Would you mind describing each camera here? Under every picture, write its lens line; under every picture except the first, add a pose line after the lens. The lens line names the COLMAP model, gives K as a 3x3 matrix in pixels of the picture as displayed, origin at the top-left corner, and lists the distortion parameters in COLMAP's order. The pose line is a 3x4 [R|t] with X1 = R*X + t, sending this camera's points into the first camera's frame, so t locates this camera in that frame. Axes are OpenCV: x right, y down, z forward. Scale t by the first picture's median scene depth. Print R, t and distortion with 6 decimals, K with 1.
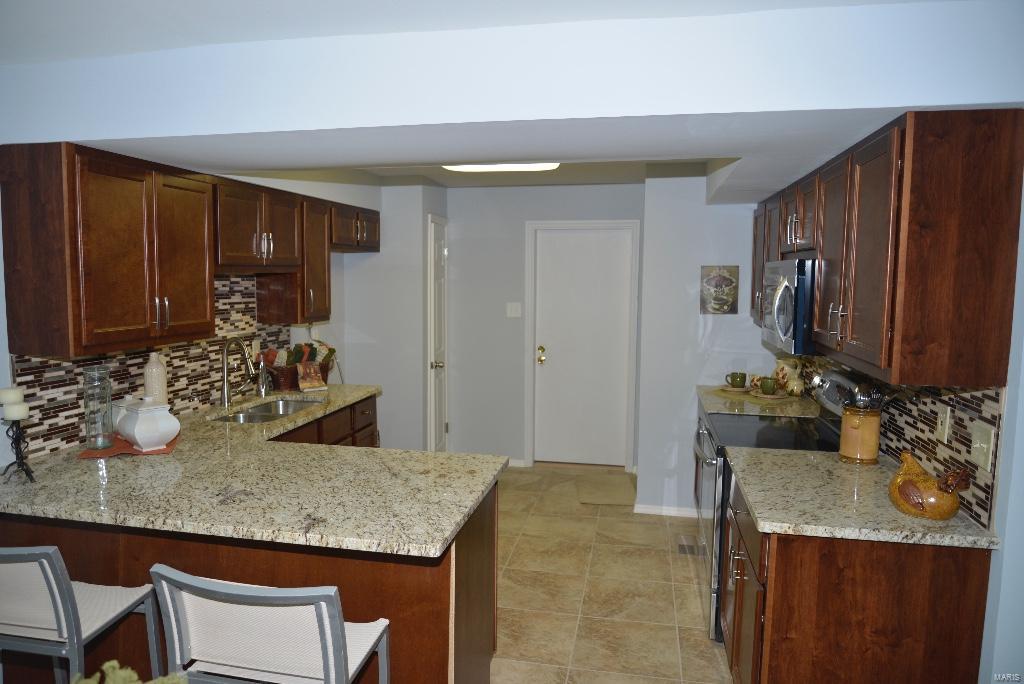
lens RADIAL K [[686.8, 0, 505.6], [0, 686.8, 336.8], [0, 0, 1]] dist [-0.049861, 0.002114]
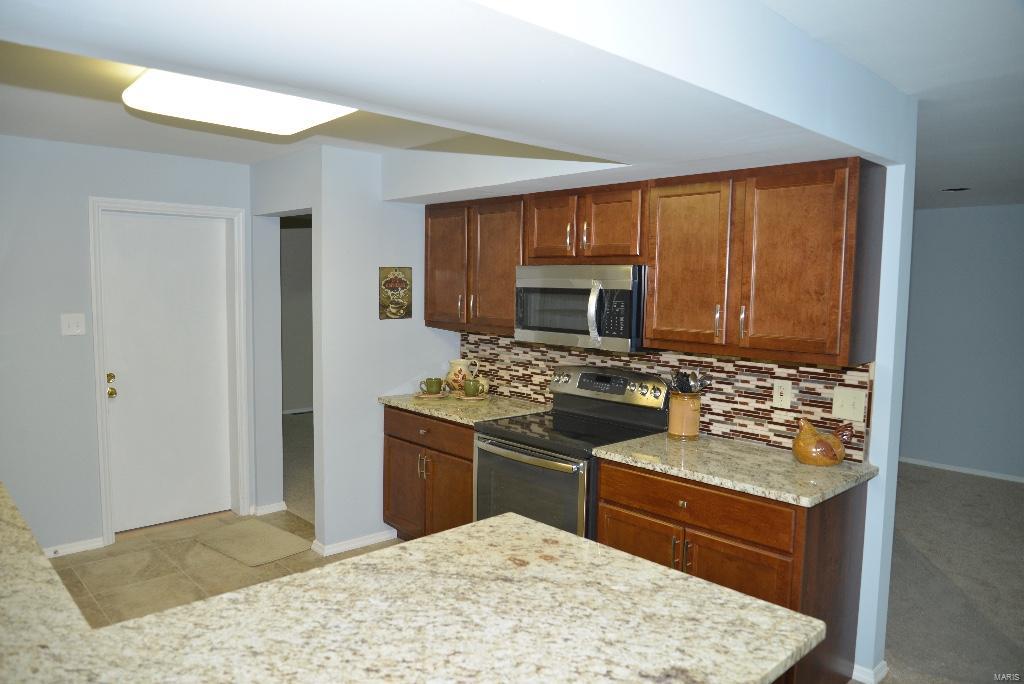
lens RADIAL K [[686.8, 0, 510.4], [0, 686.8, 343.3], [0, 0, 1]] dist [-0.049861, 0.002114]
pose [[0.578162, -0.065090, 0.813322, -0.615482], [0.058790, 0.997545, 0.038042, -0.044440], [-0.813801, 0.025821, 0.580569, 0.557121]]
